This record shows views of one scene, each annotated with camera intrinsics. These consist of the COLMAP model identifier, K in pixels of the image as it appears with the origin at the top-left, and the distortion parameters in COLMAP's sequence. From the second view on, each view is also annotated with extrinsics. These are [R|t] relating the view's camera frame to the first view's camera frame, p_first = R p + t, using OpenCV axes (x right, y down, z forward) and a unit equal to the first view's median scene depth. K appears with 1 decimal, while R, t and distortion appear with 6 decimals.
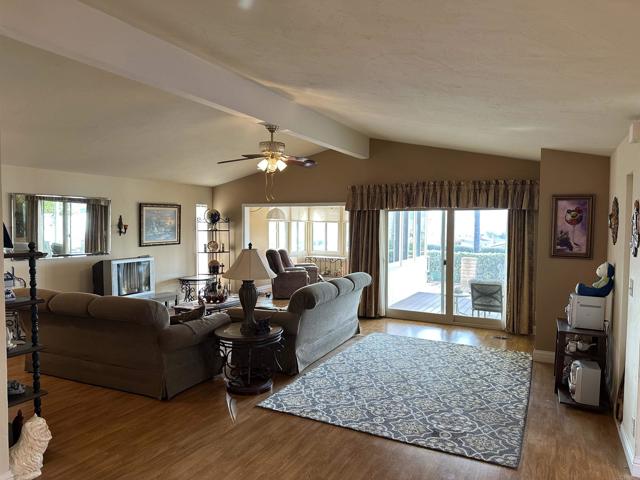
lens RADIAL K [[451.2, 0, 320.0], [0, 451.2, 240.0], [0, 0, 1]] dist [0.075233, -0.103929]
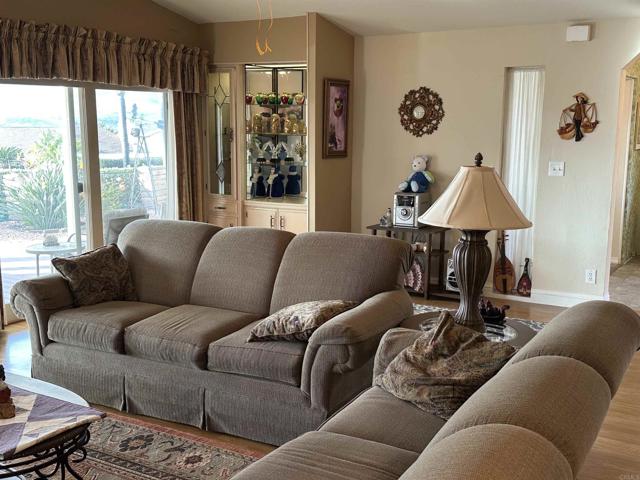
lens RADIAL K [[740.4, 0, 320.0], [0, 740.4, 240.0], [0, 0, 1]] dist [0.003235, -0.002359]
pose [[0.034260, -0.162042, 0.986189, -0.553899], [0.032041, 0.986439, 0.160970, -0.020520], [-0.998899, 0.026084, 0.038988, 0.676576]]
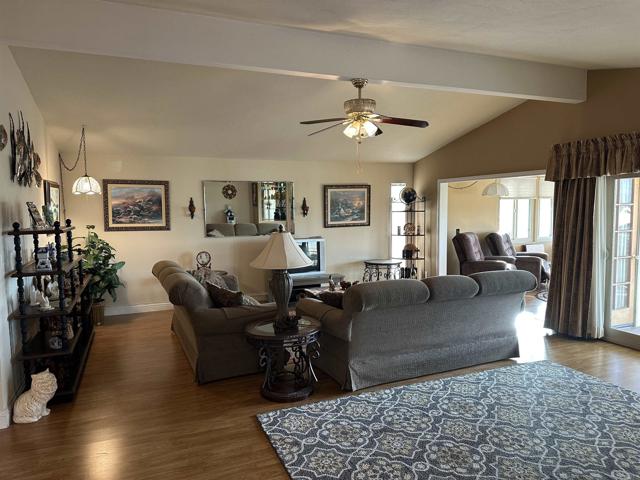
lens RADIAL K [[451.2, 0, 320.0], [0, 451.2, 240.0], [0, 0, 1]] dist [0.075233, -0.103929]
pose [[0.758526, 0.033035, -0.650805, 0.265307], [-0.006794, 0.999061, 0.042795, -0.001247], [0.651608, -0.028039, 0.758038, 0.234188]]
